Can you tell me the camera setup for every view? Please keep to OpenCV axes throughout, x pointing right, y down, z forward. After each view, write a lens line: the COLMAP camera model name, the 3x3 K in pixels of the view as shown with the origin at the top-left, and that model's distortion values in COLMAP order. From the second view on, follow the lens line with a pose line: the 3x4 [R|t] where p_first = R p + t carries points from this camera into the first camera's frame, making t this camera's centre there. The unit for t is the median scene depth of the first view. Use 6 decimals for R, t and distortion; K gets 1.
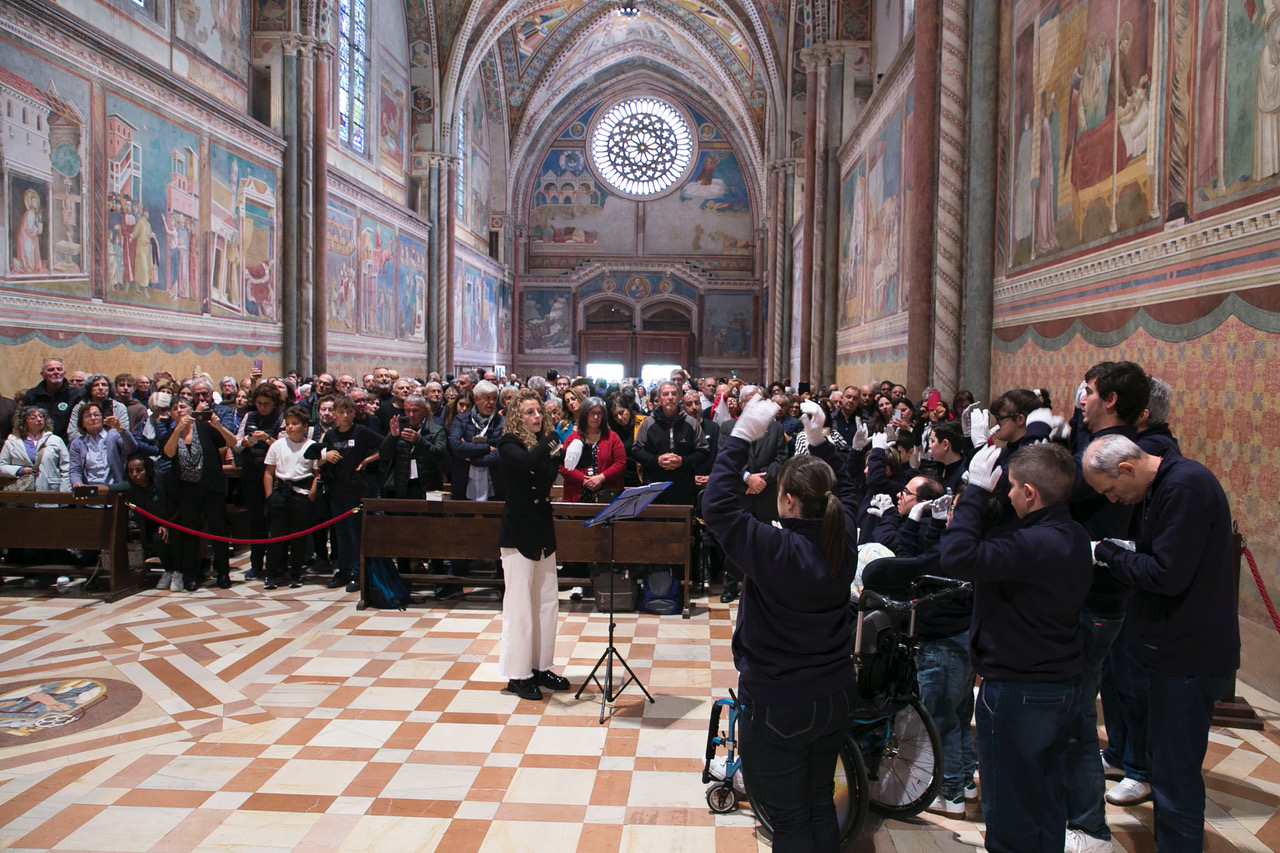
lens RADIAL K [[942.7, 0, 679.7], [0, 942.7, 425.6], [0, 0, 1]] dist [-0.065982, 0.040820]
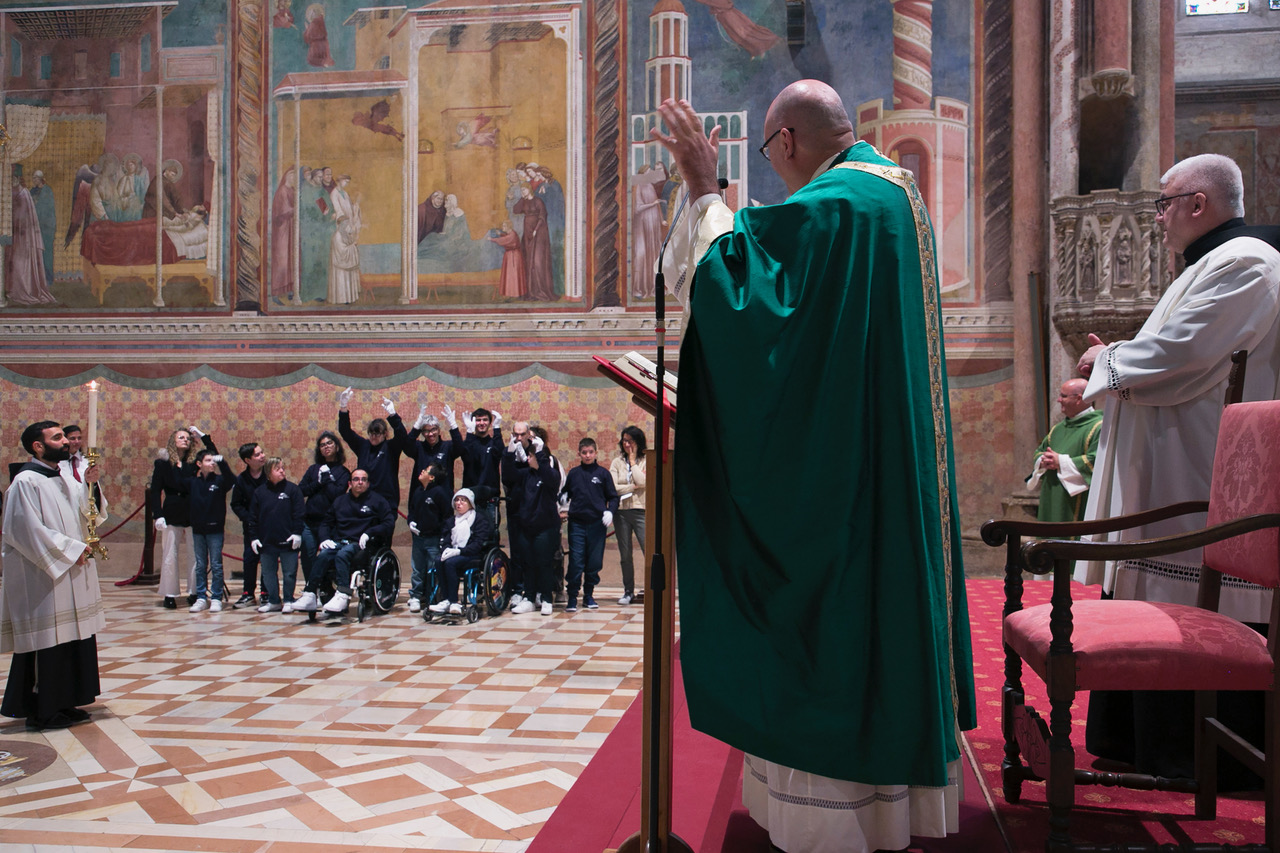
lens RADIAL K [[1160.4, 0, 595.7], [0, 1160.4, 421.6], [0, 0, 1]] dist [0.002730, 0.045536]
pose [[0.126265, -0.000323, 0.991996, -0.379641], [0.050965, 0.998681, -0.006162, 0.001669], [-0.990686, 0.051335, 0.126115, 0.051179]]
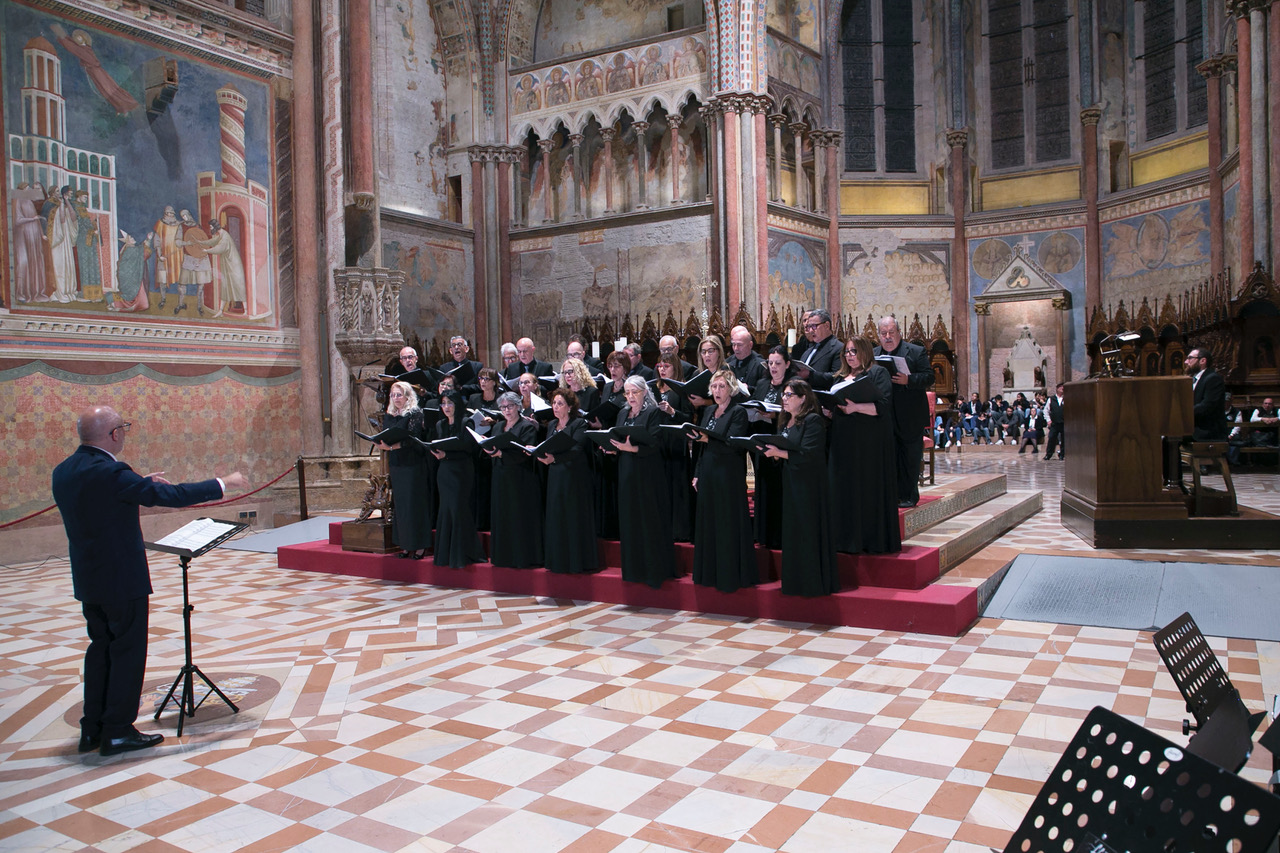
lens RADIAL K [[942.7, 0, 665.6], [0, 942.7, 439.2], [0, 0, 1]] dist [-0.065982, 0.040820]
pose [[-0.864214, -0.004992, 0.503100, -0.367221], [0.041550, 0.995827, 0.081255, -0.012078], [-0.501406, 0.091126, -0.860400, 0.338851]]
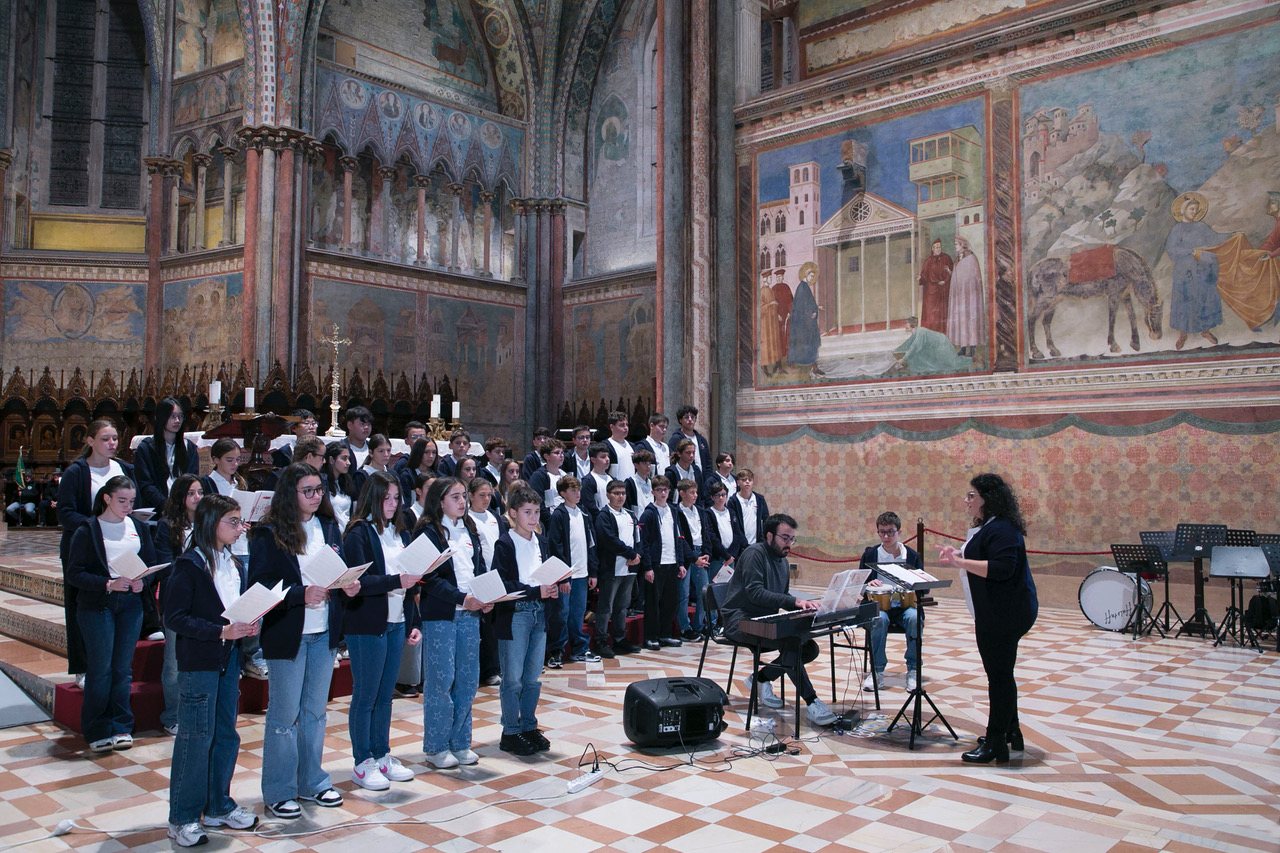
lens RADIAL K [[1020.2, 0, 630.2], [0, 1020.2, 415.6], [0, 0, 1]] dist [-0.038961, 0.037931]
pose [[-0.664382, -0.058325, -0.745114, 0.110771], [-0.050152, 0.998182, -0.033416, -0.005456], [0.745709, 0.015168, -0.666099, 0.341462]]
